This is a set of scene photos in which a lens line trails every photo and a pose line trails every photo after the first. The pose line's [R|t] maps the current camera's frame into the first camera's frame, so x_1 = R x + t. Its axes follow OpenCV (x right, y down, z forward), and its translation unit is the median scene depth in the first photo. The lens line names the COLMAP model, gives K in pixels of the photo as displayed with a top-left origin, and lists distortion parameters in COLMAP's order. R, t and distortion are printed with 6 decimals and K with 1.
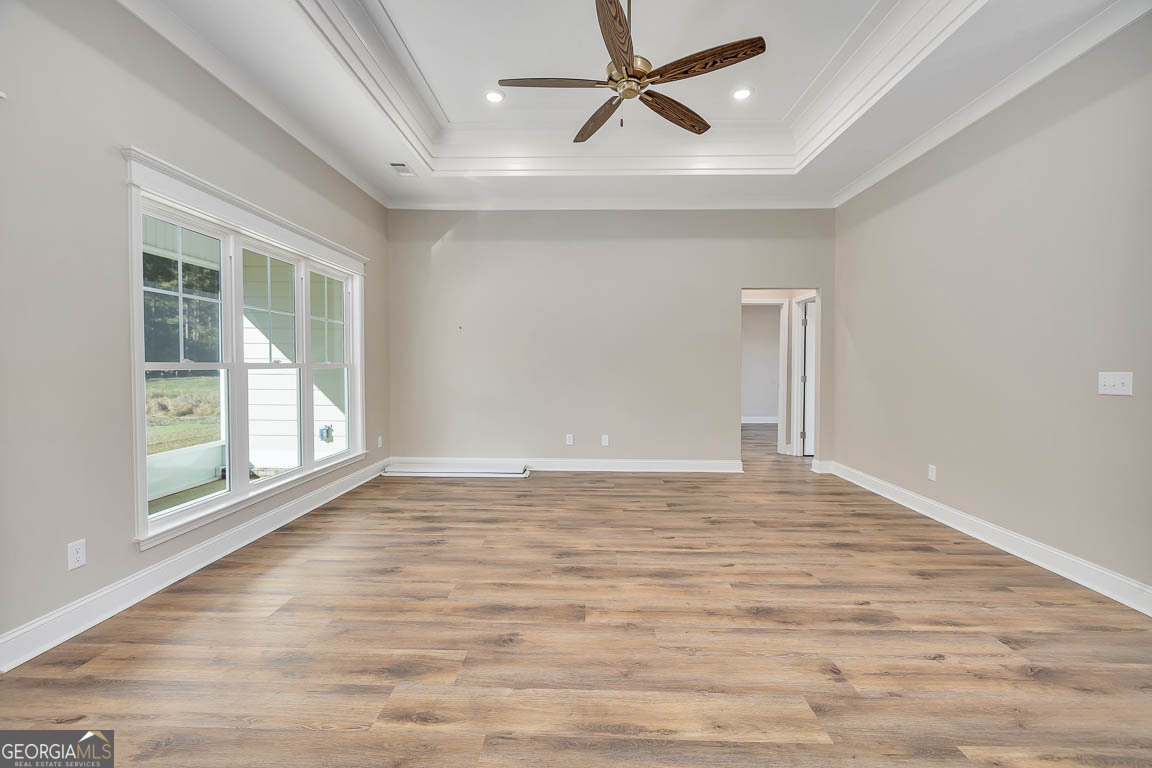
lens RADIAL K [[492.2, 0, 567.6], [0, 492.2, 375.7], [0, 0, 1]] dist [-0.004473, 0.000510]
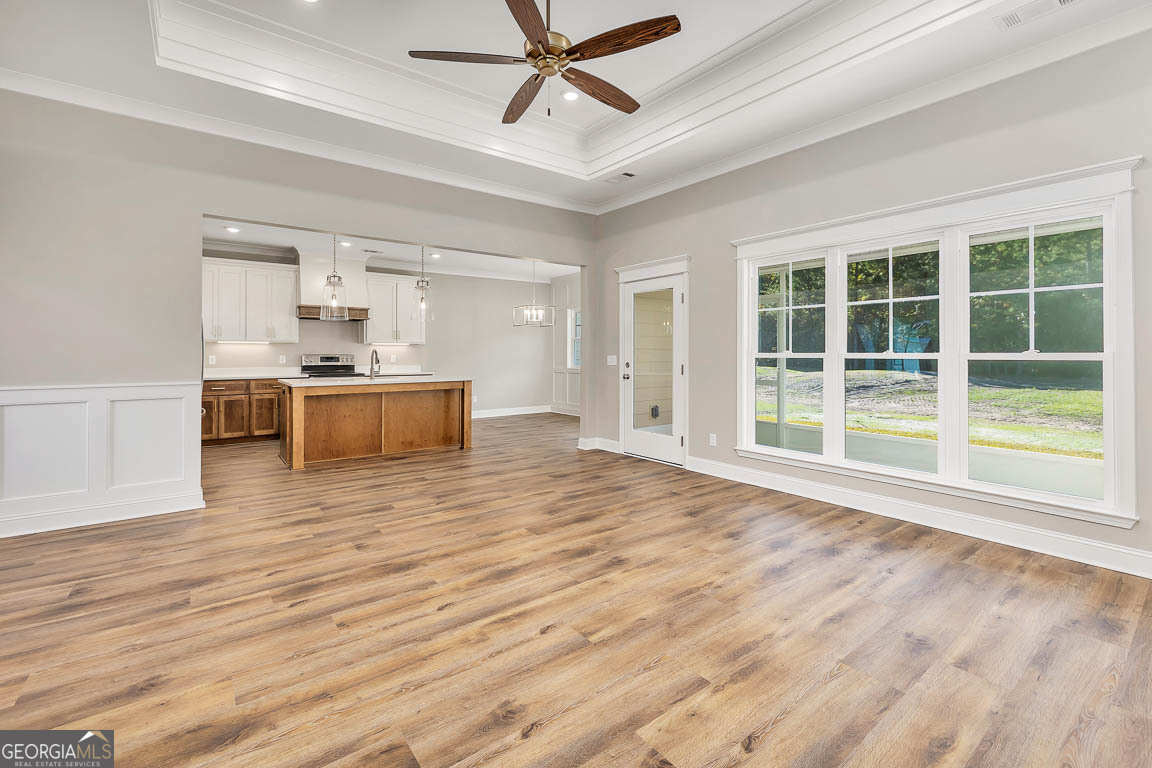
lens RADIAL K [[492.2, 0, 580.0], [0, 492.2, 347.7], [0, 0, 1]] dist [-0.004473, 0.000510]
pose [[-0.763572, -0.012240, -0.645606, 0.700045], [-0.018367, 0.999827, 0.002767, -0.037137], [0.645461, 0.013971, -0.763666, 1.801086]]
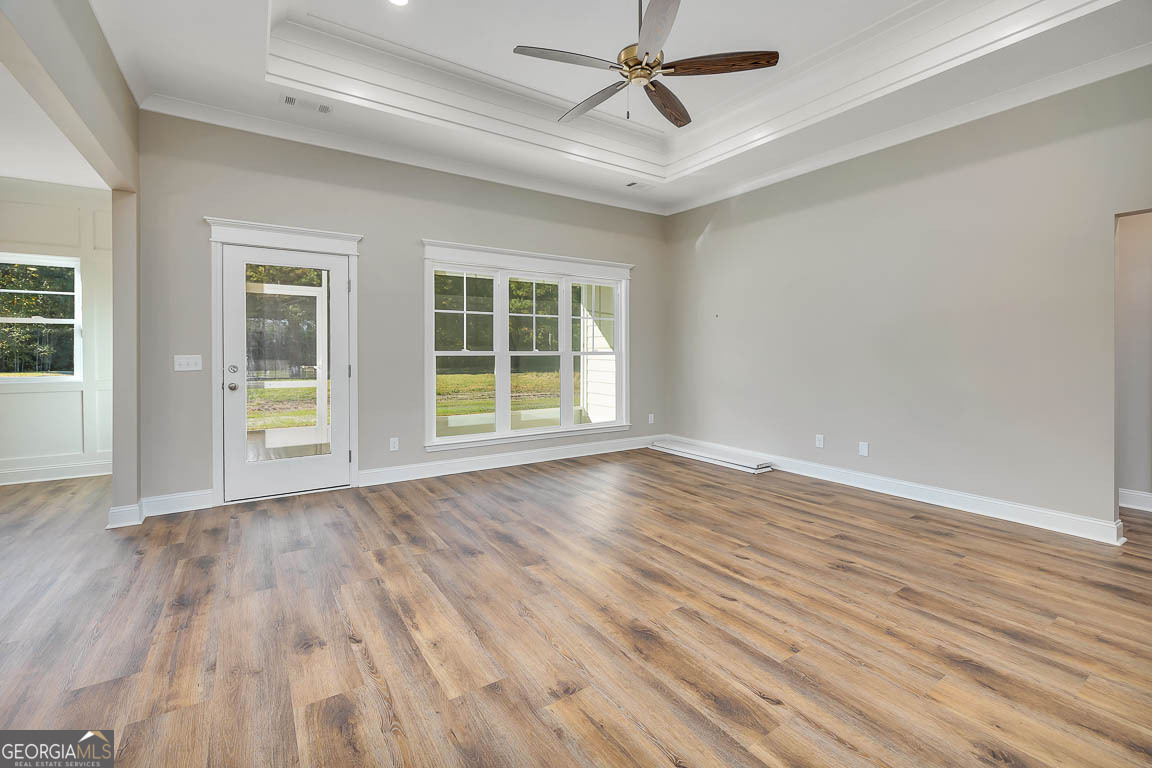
lens RADIAL K [[492.2, 0, 565.2], [0, 492.2, 354.7], [0, 0, 1]] dist [-0.004473, 0.000510]
pose [[0.569370, 0.002354, -0.822078, 0.872670], [-0.016594, 0.999825, -0.008630, -0.006211], [0.821914, 0.018555, 0.569309, 0.317913]]
